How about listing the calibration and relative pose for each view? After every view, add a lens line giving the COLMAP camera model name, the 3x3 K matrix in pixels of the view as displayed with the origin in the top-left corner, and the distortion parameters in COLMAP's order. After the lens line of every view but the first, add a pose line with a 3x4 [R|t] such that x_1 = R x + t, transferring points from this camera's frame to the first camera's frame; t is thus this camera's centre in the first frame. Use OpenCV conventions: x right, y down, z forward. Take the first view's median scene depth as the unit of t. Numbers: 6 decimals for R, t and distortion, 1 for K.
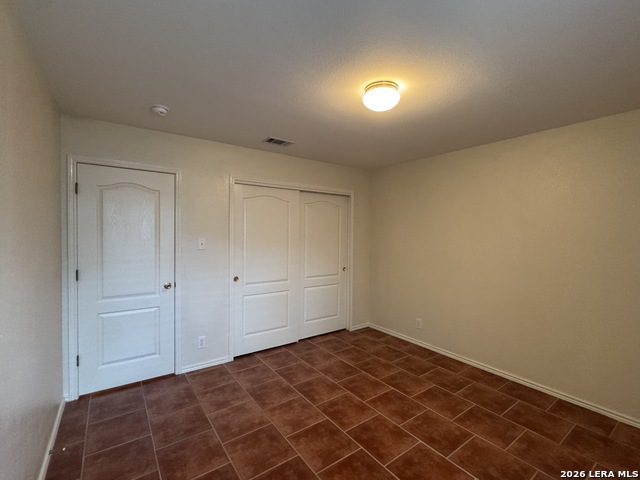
lens RADIAL K [[289.9, 0, 320.0], [0, 289.9, 240.0], [0, 0, 1]] dist [0.000446, -0.000005]
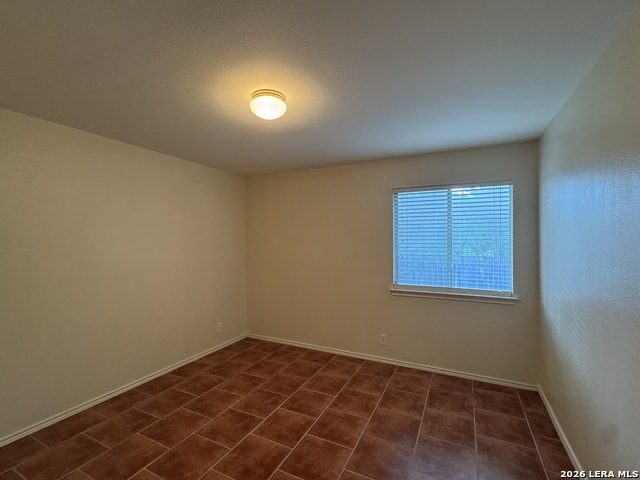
lens RADIAL K [[289.9, 0, 320.0], [0, 289.9, 240.0], [0, 0, 1]] dist [0.000446, -0.000005]
pose [[-0.465520, -0.011902, 0.884957, -0.559900], [0.017520, 0.999590, 0.022659, -0.037641], [-0.884864, 0.026052, -0.465120, 0.968214]]
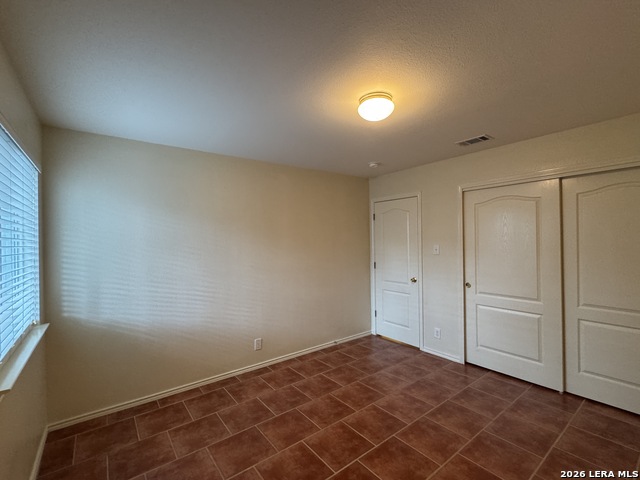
lens RADIAL K [[289.9, 0, 320.0], [0, 289.9, 240.0], [0, 0, 1]] dist [0.000446, -0.000005]
pose [[0.028868, -0.012684, -0.999503, 0.892122], [-0.004074, 0.999910, -0.012807, -0.011426], [0.999575, 0.004441, 0.028814, 0.568939]]
